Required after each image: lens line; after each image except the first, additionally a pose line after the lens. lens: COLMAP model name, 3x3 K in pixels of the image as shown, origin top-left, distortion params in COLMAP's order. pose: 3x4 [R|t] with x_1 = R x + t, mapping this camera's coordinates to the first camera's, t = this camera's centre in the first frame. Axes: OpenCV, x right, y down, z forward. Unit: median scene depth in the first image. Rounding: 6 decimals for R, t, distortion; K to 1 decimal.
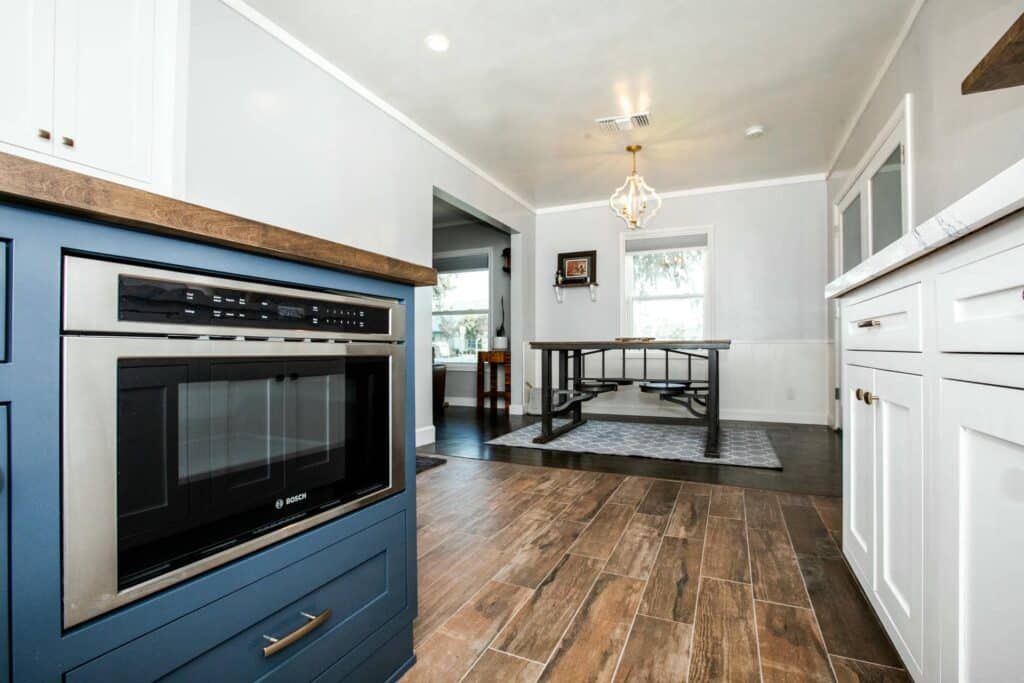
lens RADIAL K [[478.6, 0, 525.6], [0, 478.6, 343.9], [0, 0, 1]] dist [-0.044931, 0.009505]
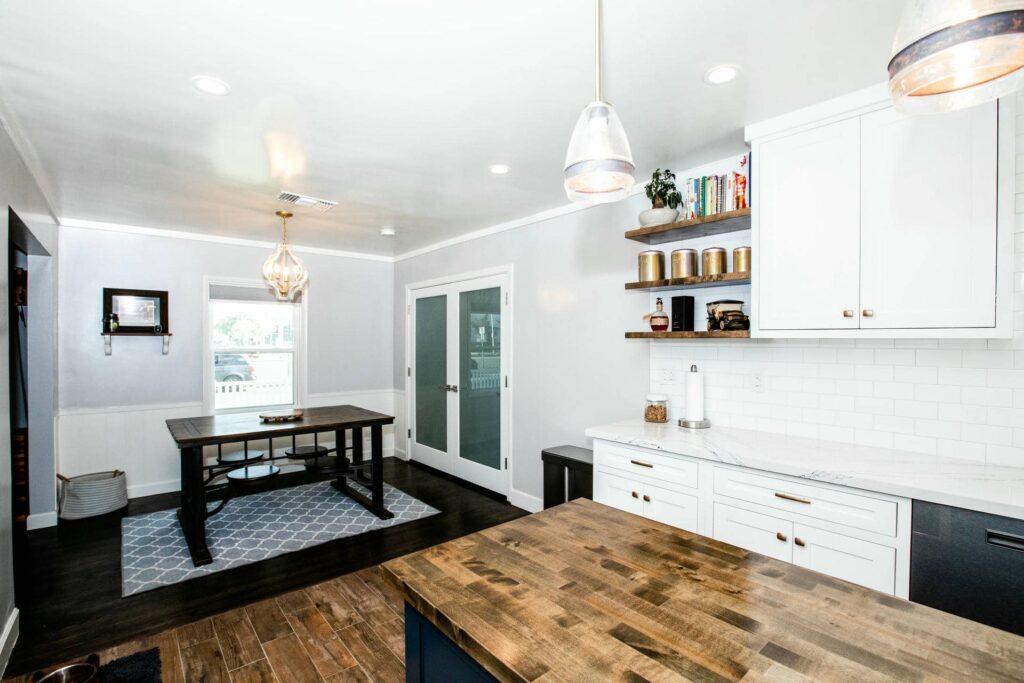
lens RADIAL K [[478.6, 0, 501.3], [0, 478.6, 341.5], [0, 0, 1]] dist [-0.044931, 0.009505]
pose [[0.441547, 0.001227, 0.897237, -0.432091], [-0.012715, 0.999907, 0.004890, -0.168201], [-0.897148, -0.013568, 0.441522, 0.188114]]
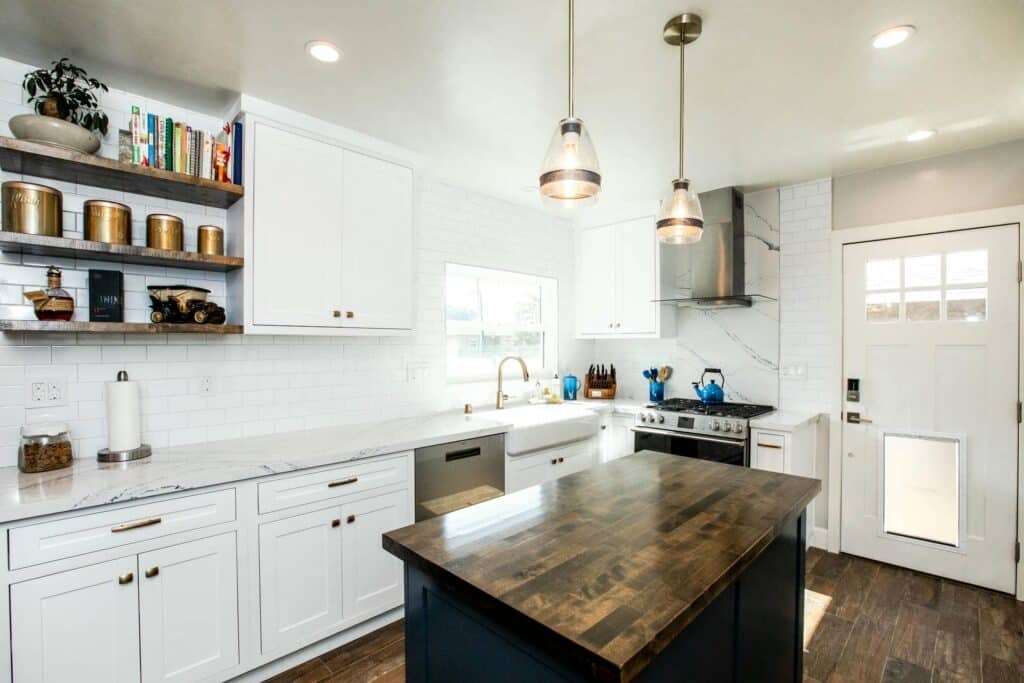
lens RADIAL K [[478.6, 0, 527.5], [0, 478.6, 348.9], [0, 0, 1]] dist [-0.044931, 0.009505]
pose [[-0.943535, 0.002534, 0.331264, -0.235281], [0.002225, 0.999997, -0.001311, -0.155325], [-0.331266, -0.000500, -0.943537, 0.558781]]
